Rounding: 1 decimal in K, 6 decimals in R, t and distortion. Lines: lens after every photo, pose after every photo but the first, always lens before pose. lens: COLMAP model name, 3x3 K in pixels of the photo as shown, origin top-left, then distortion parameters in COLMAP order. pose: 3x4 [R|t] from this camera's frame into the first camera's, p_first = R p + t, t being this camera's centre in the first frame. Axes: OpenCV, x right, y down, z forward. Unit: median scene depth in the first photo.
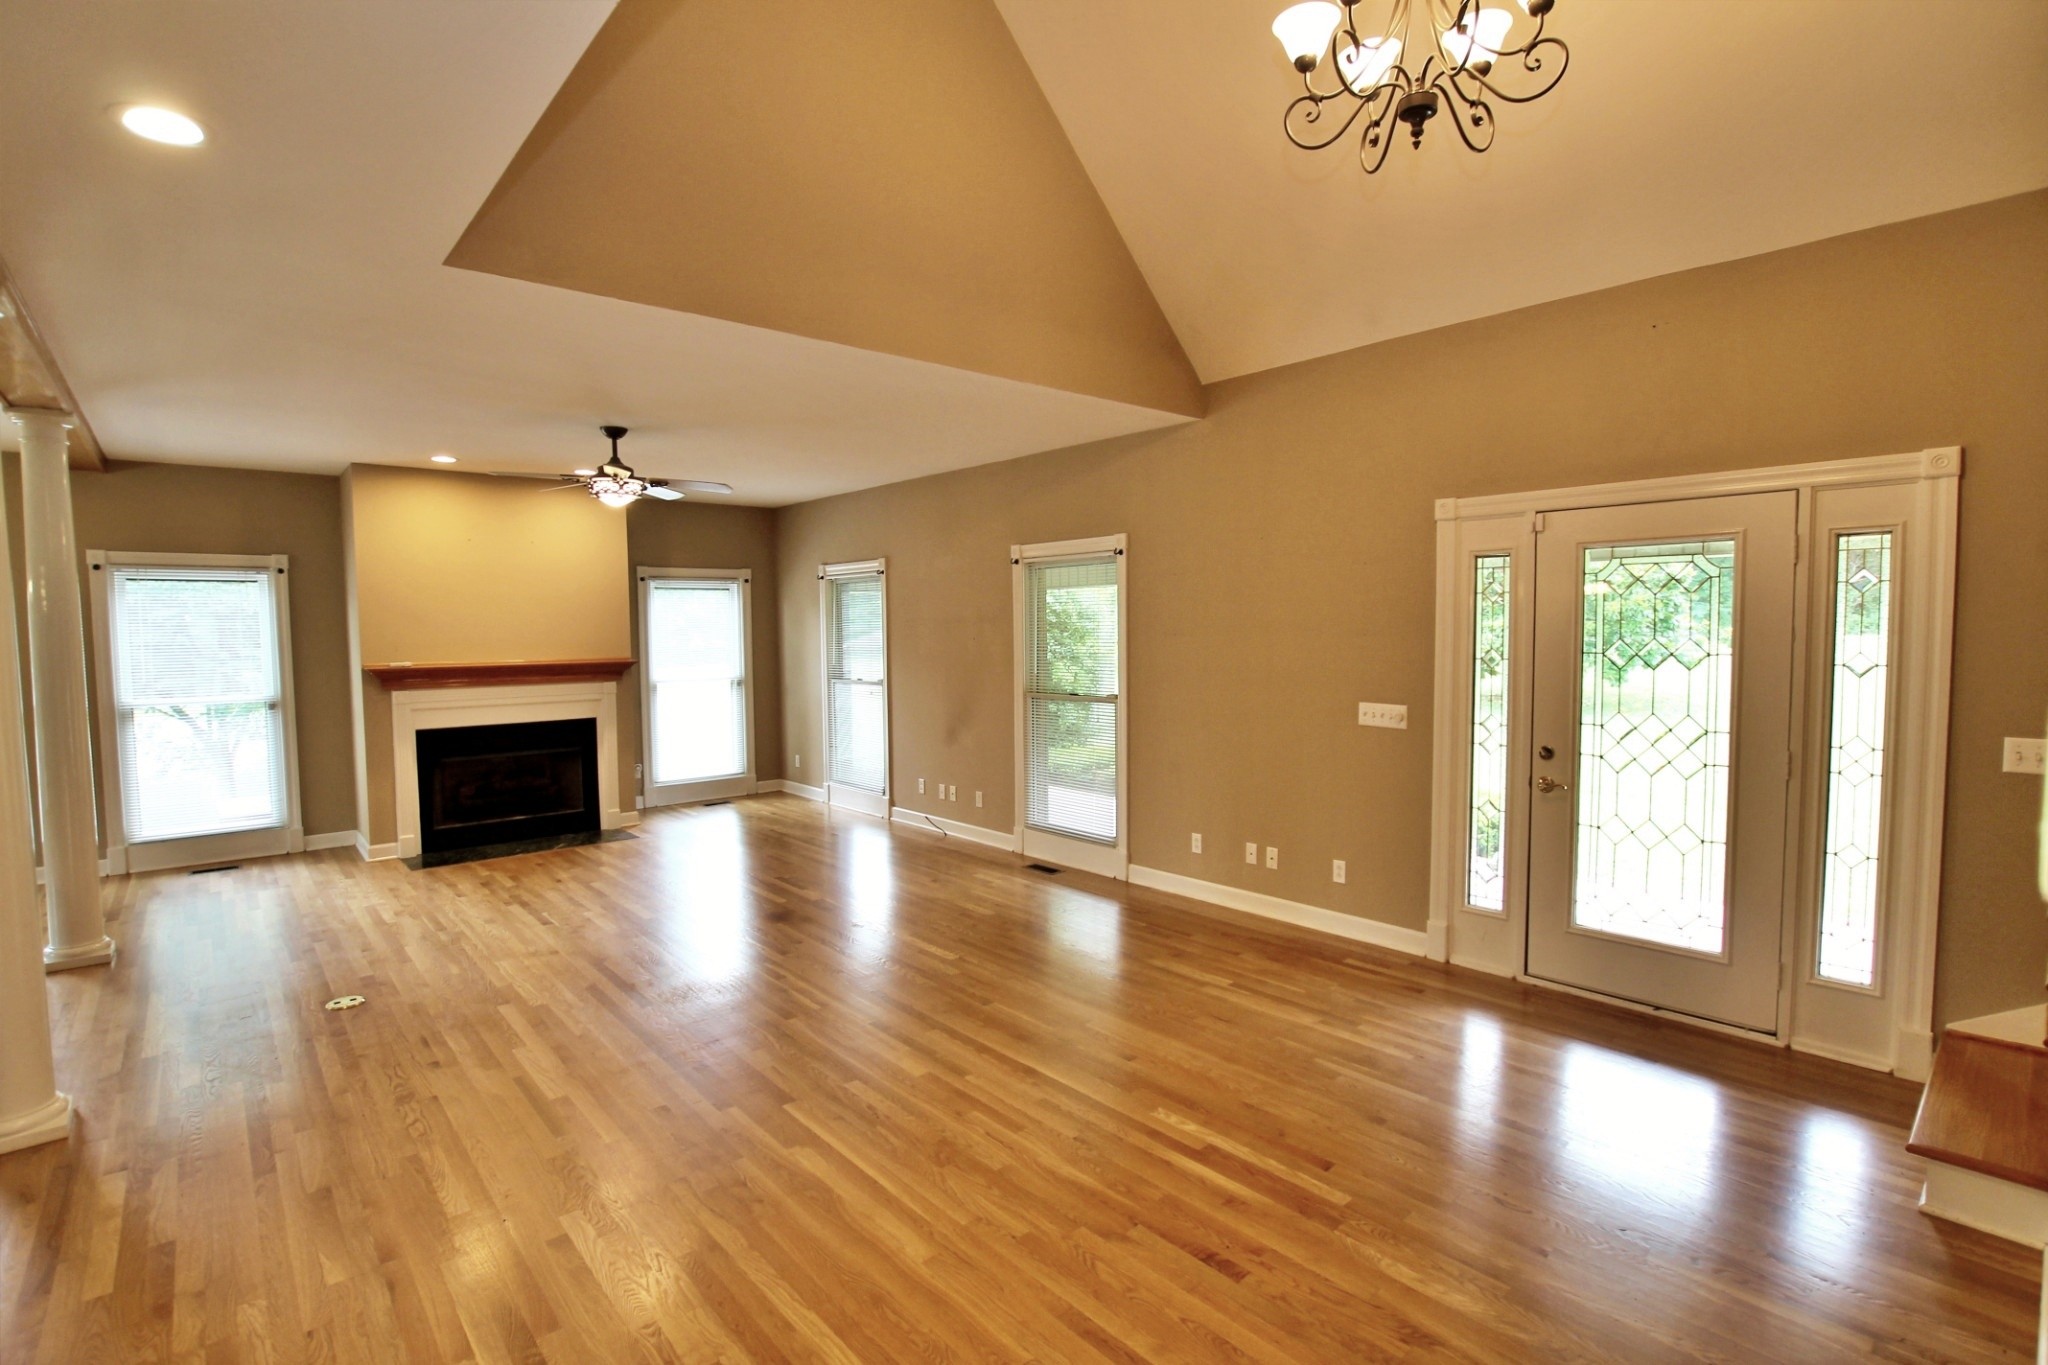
lens RADIAL K [[964.3, 0, 1028.3], [0, 964.3, 685.0], [0, 0, 1]] dist [-0.030623, 0.001009]
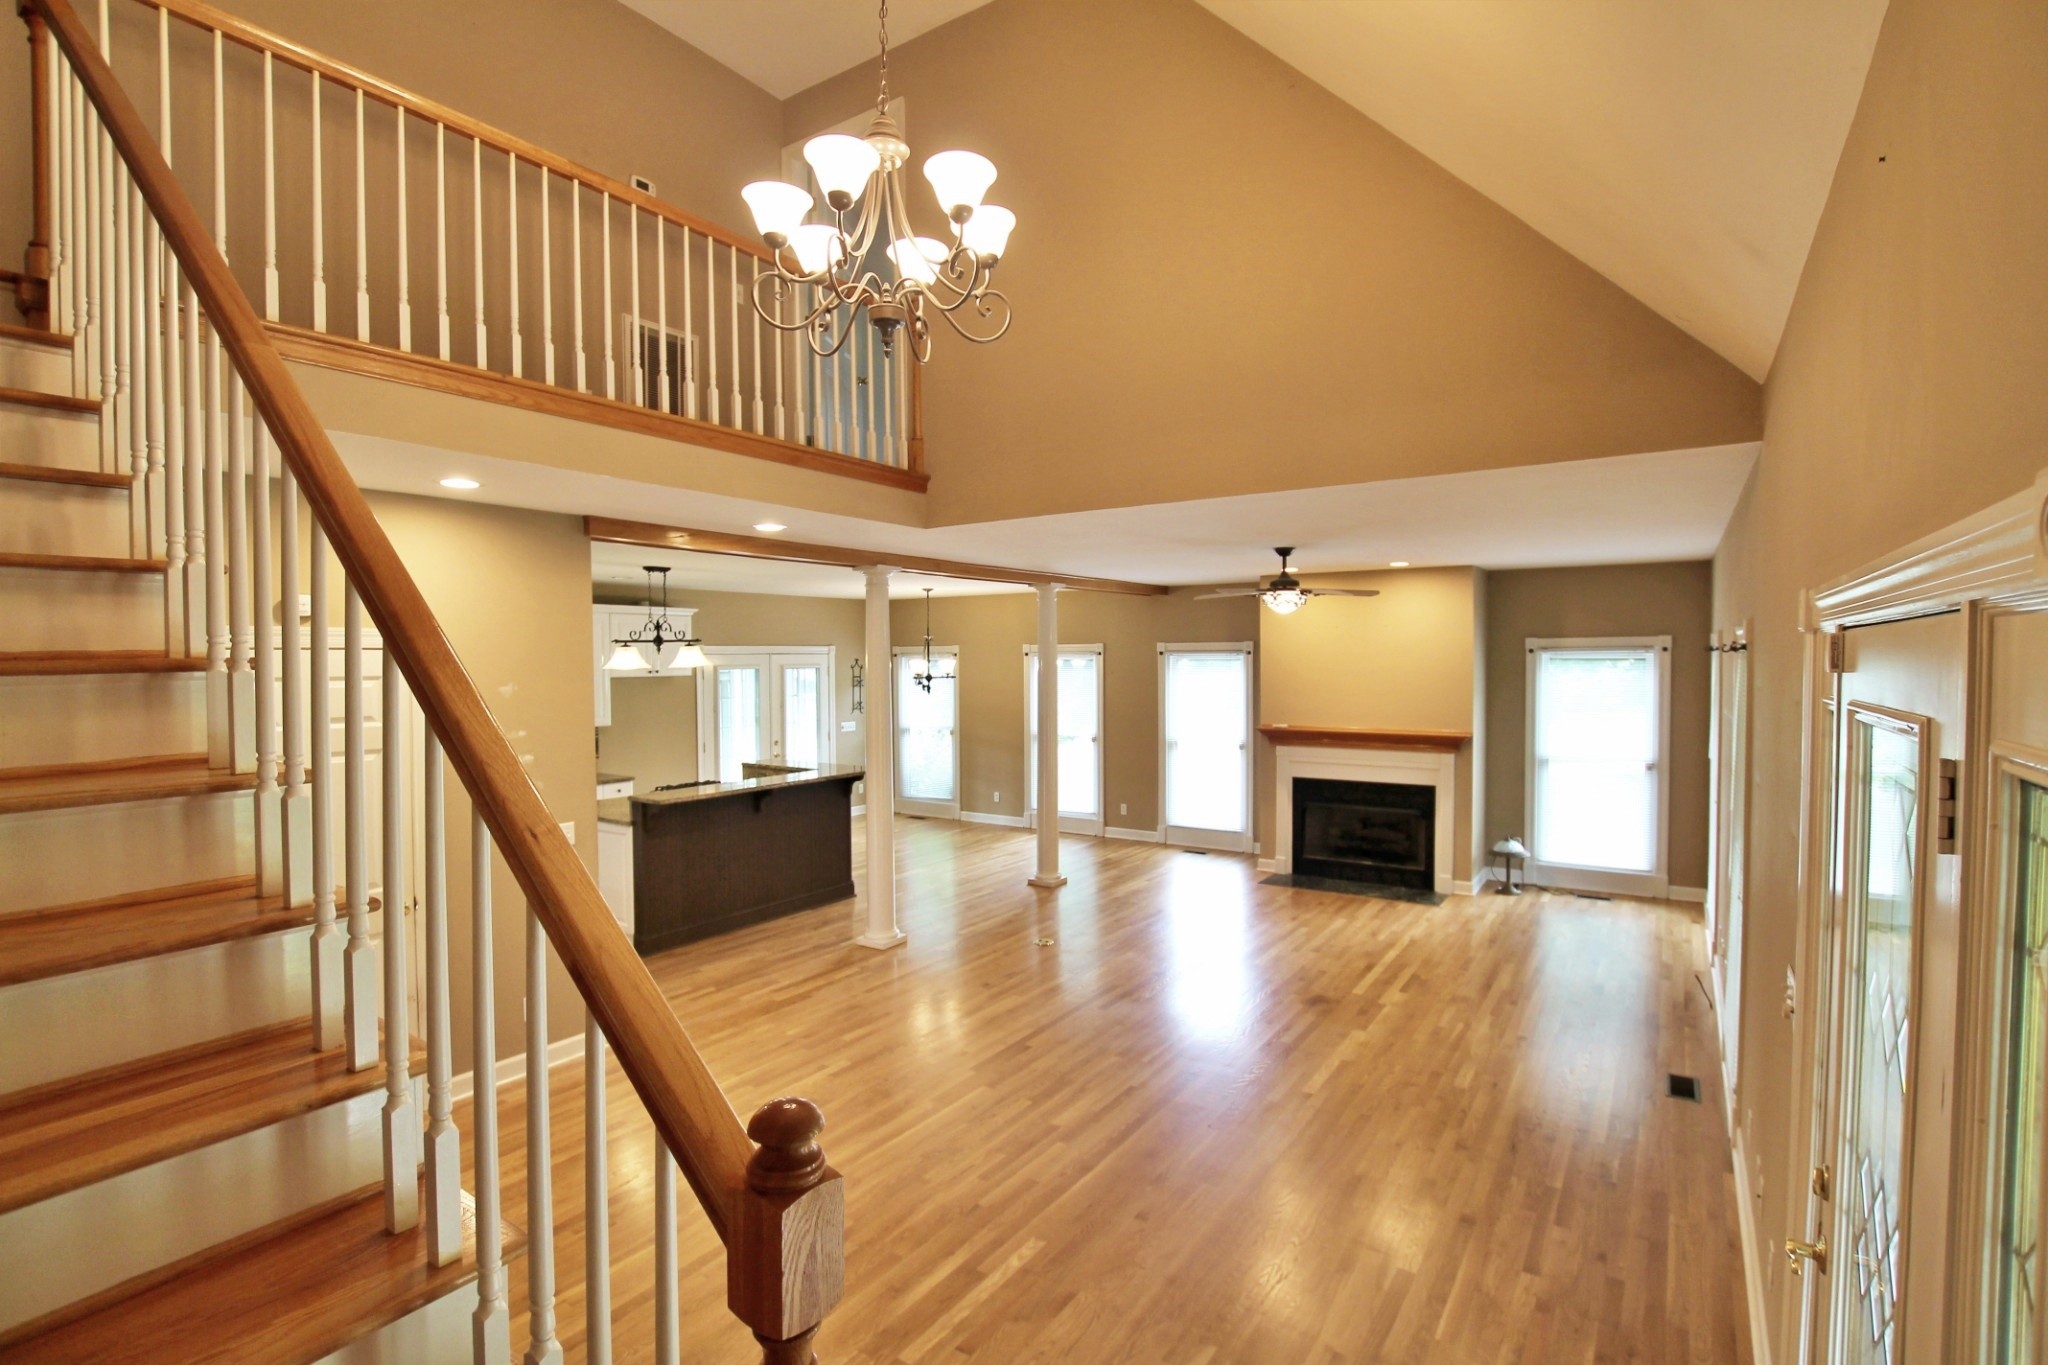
lens RADIAL K [[960.4, 0, 1026.5], [0, 960.4, 681.8], [0, 0, 1]] dist [-0.027975, 0.000597]
pose [[0.245536, 0.033341, -0.968814, 0.740949], [-0.054908, 0.998282, 0.020439, -0.124923], [0.967831, 0.048177, 0.246945, 0.461879]]
